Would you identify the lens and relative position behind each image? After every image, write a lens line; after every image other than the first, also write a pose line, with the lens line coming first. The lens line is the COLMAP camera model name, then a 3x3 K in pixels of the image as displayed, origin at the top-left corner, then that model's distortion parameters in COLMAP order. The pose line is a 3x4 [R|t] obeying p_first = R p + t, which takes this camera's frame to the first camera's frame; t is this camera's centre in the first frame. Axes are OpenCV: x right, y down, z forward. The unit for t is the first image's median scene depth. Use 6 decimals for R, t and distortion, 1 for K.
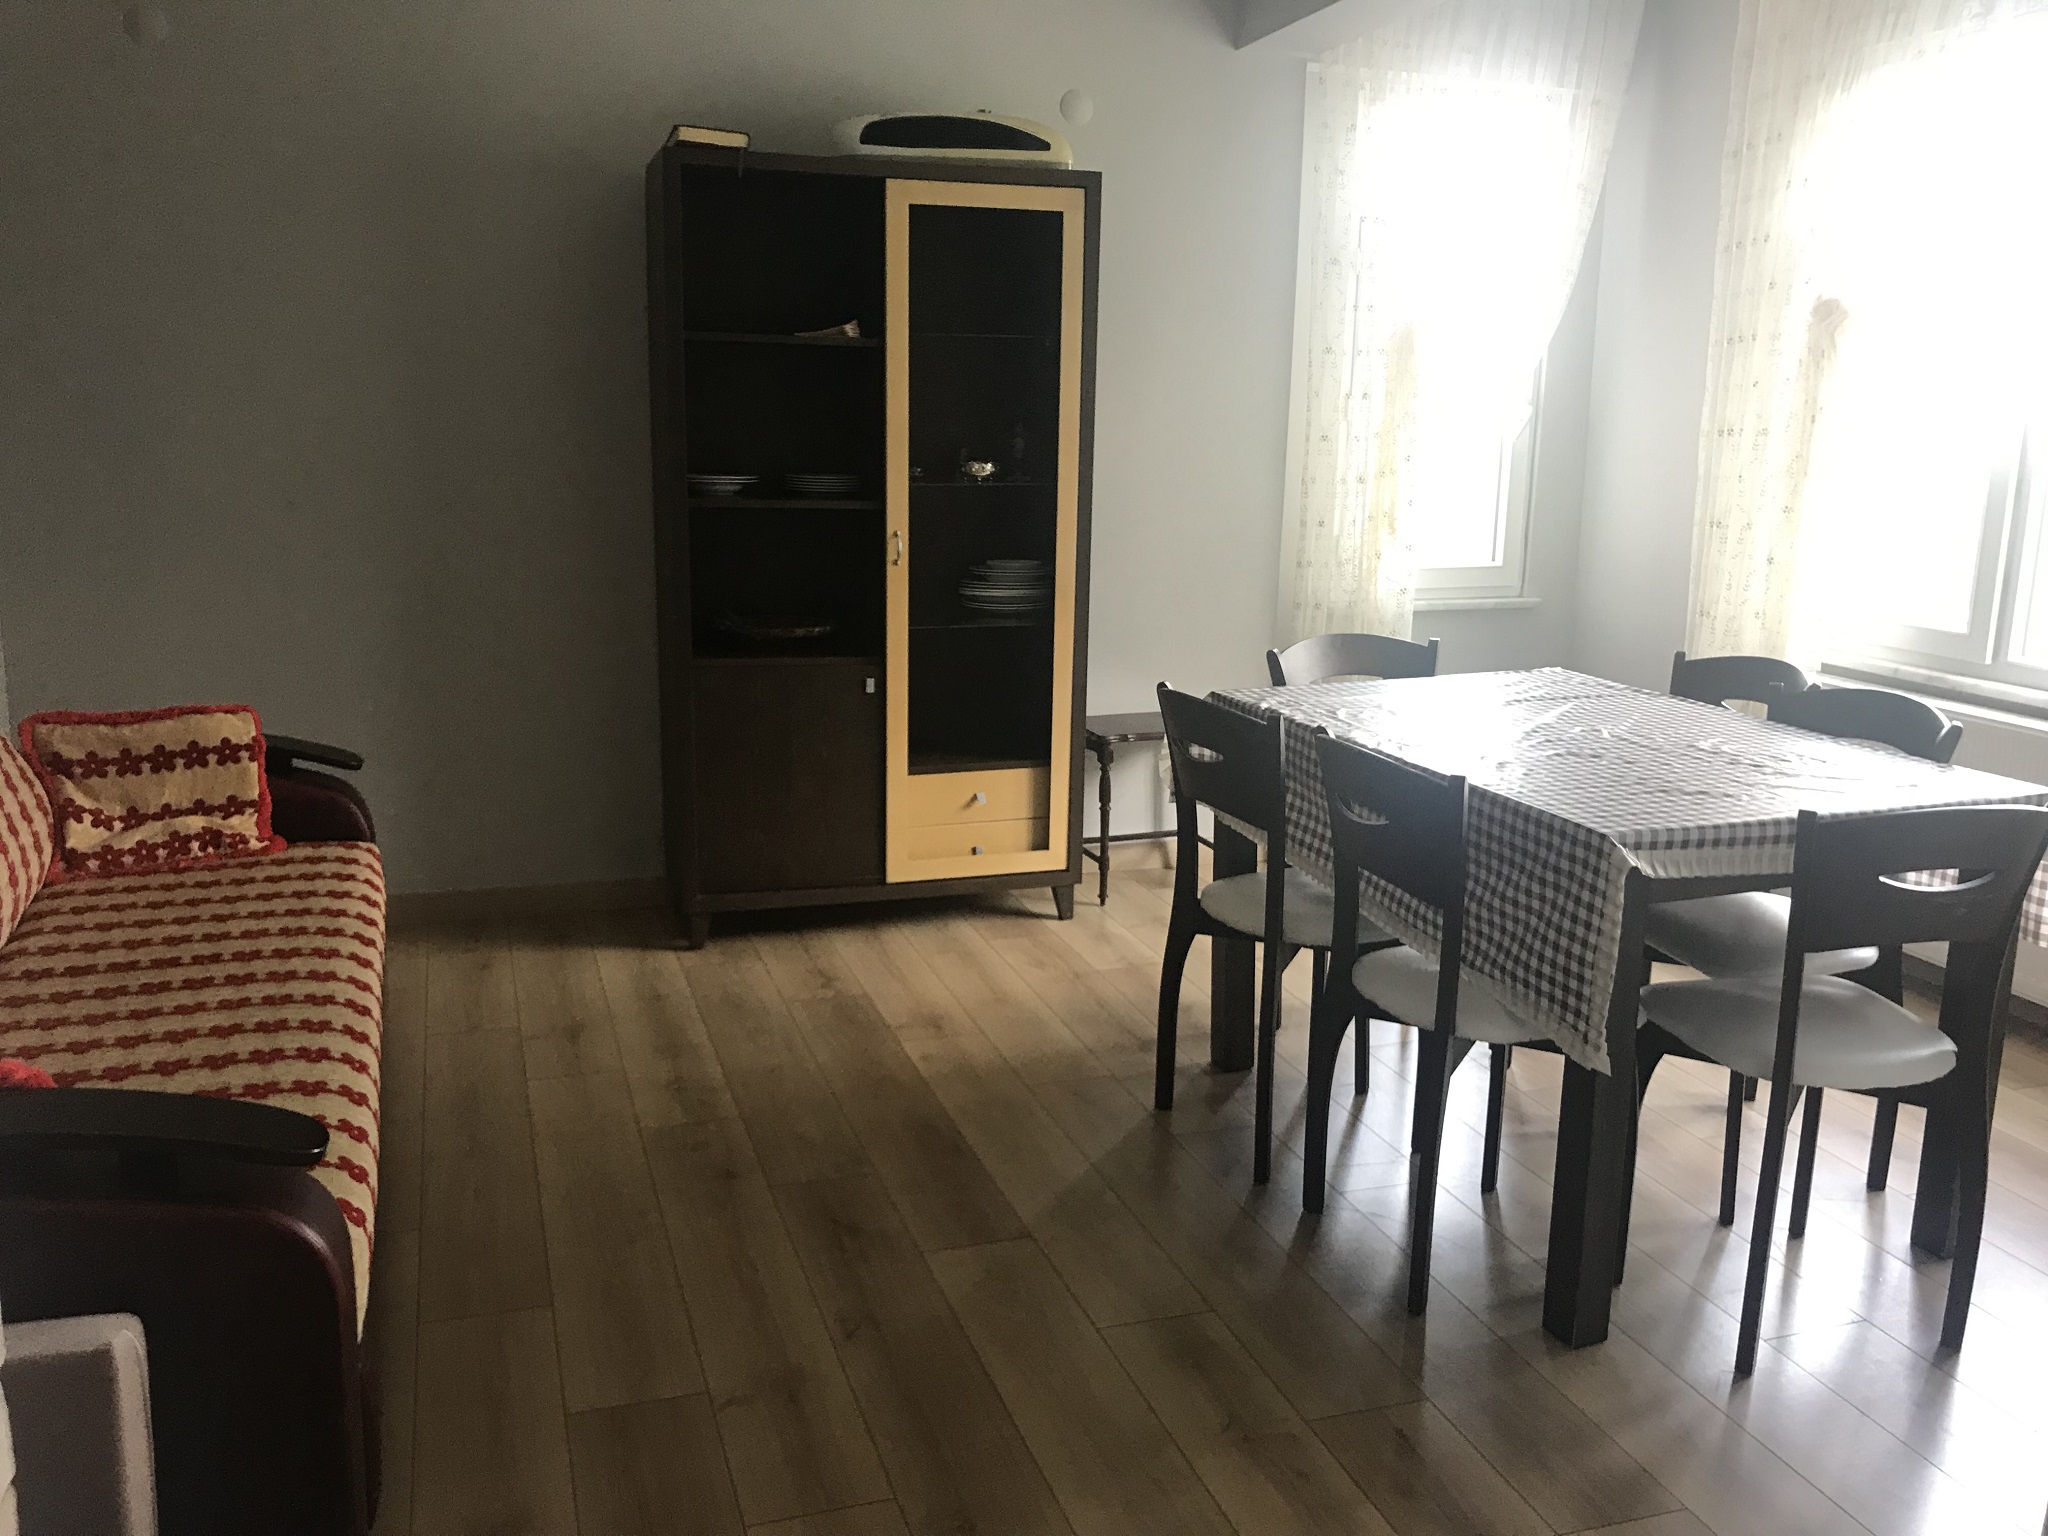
lens RADIAL K [[1714.8, 0, 1011.5], [0, 1714.8, 785.7], [0, 0, 1]] dist [0.044848, -0.042174]
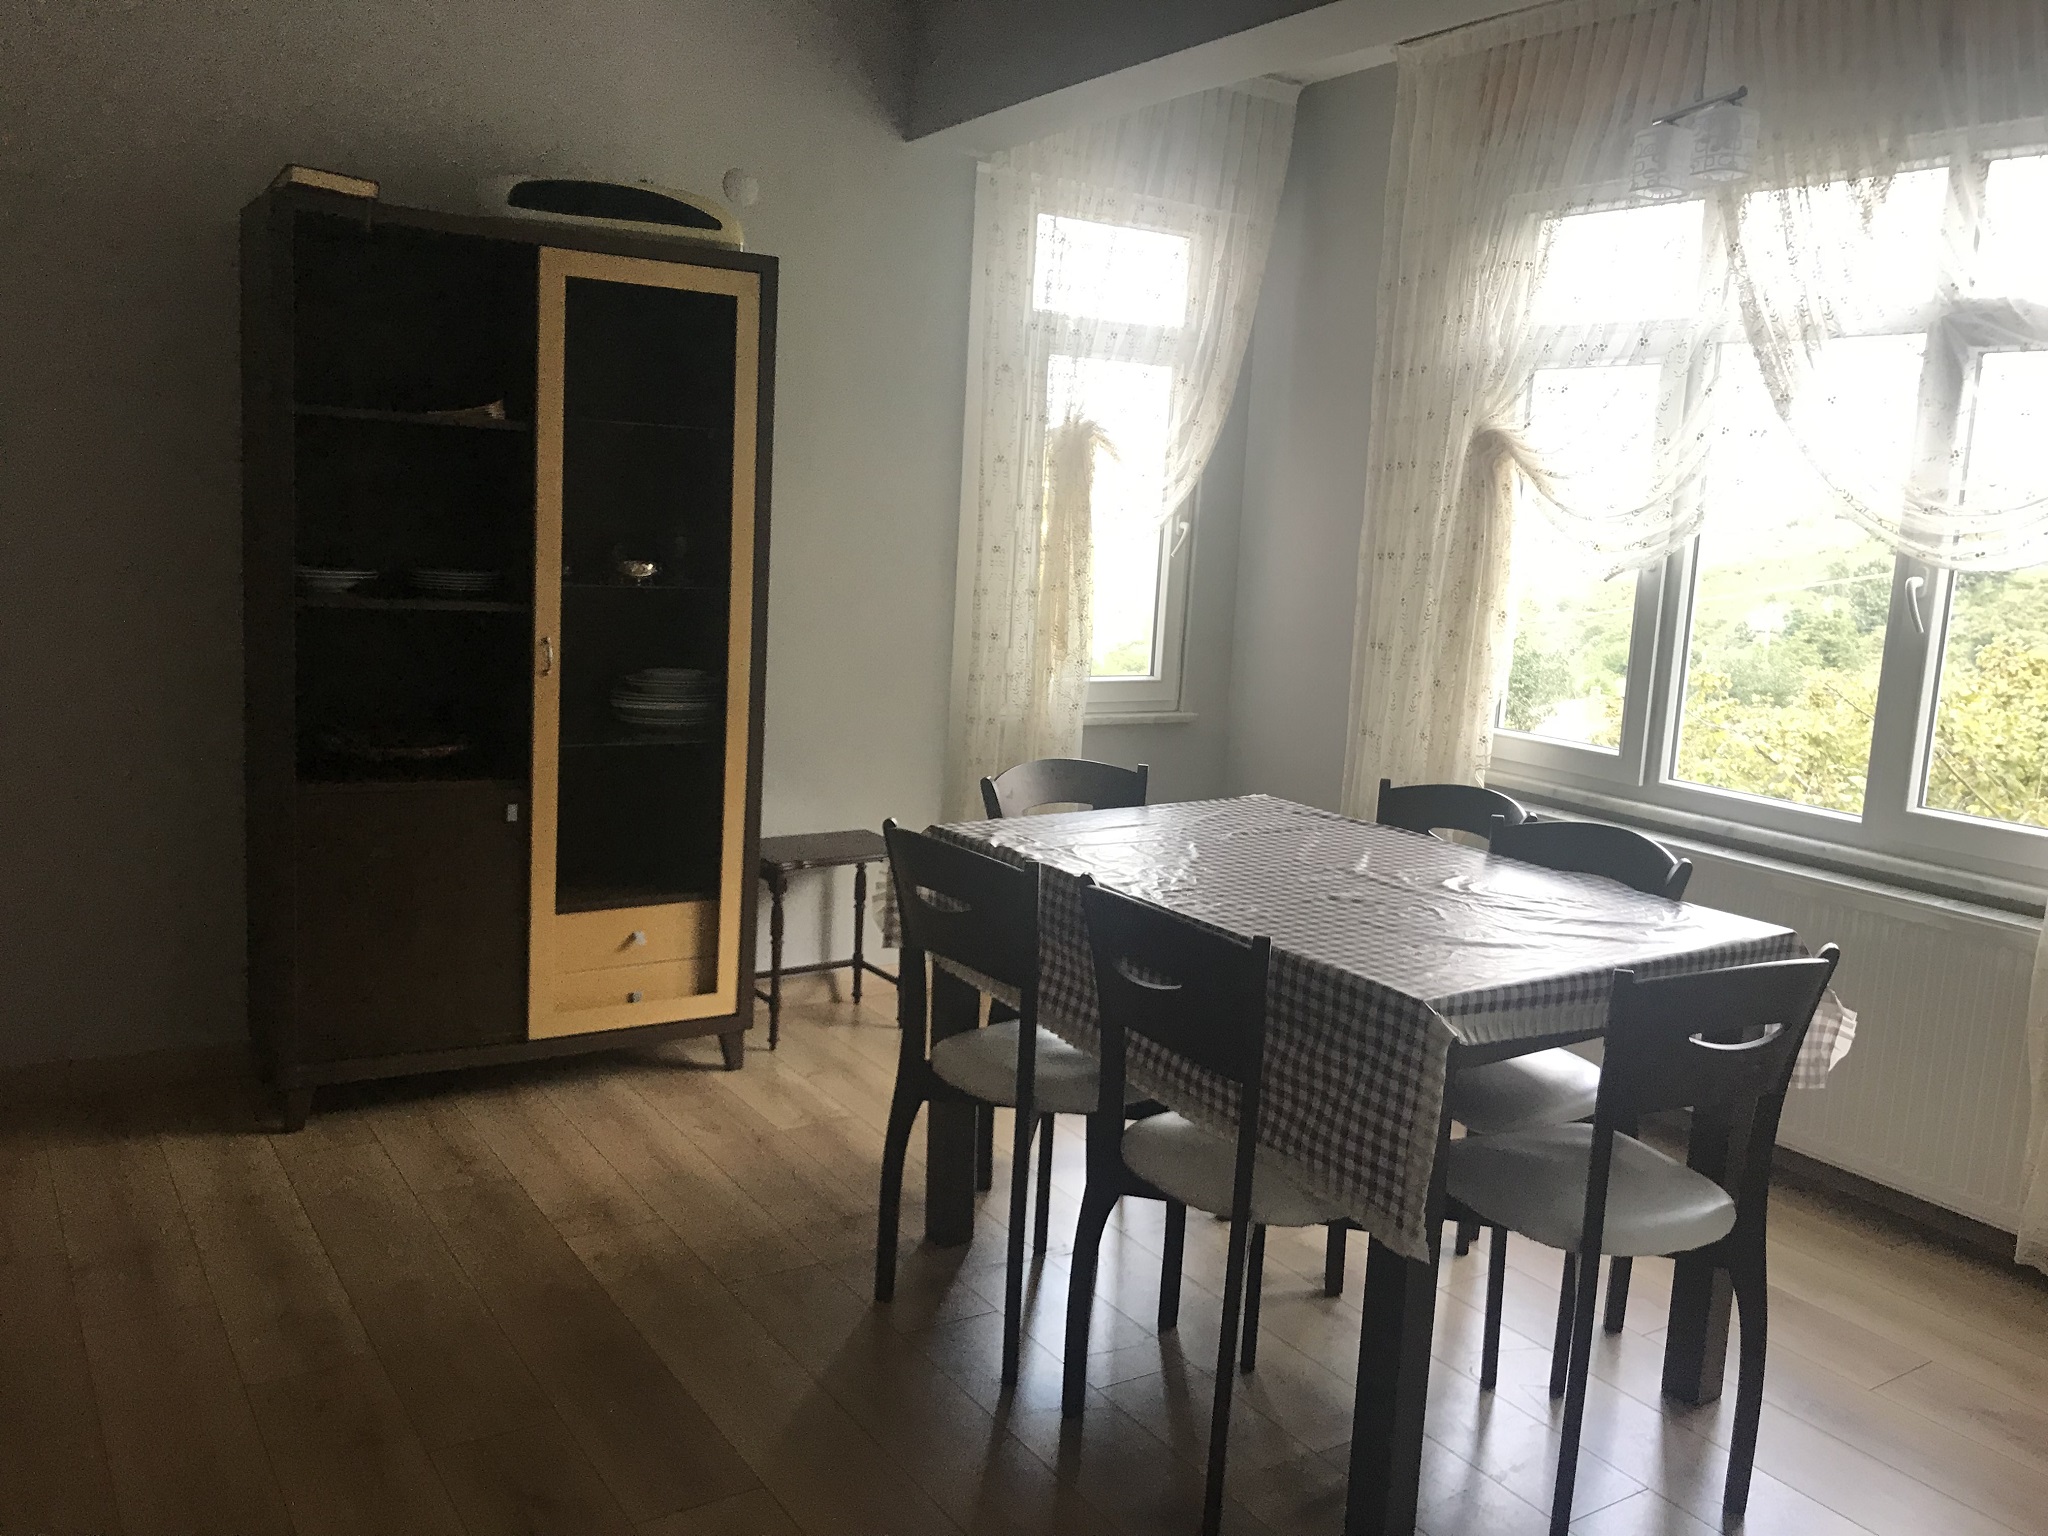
lens RADIAL K [[1714.8, 0, 1011.6], [0, 1714.8, 766.4], [0, 0, 1]] dist [0.044848, -0.042174]
pose [[0.967585, -0.001949, 0.252540, -0.060644], [0.016980, 0.998210, -0.057354, -0.029031], [-0.251976, 0.059783, 0.965885, 0.094975]]
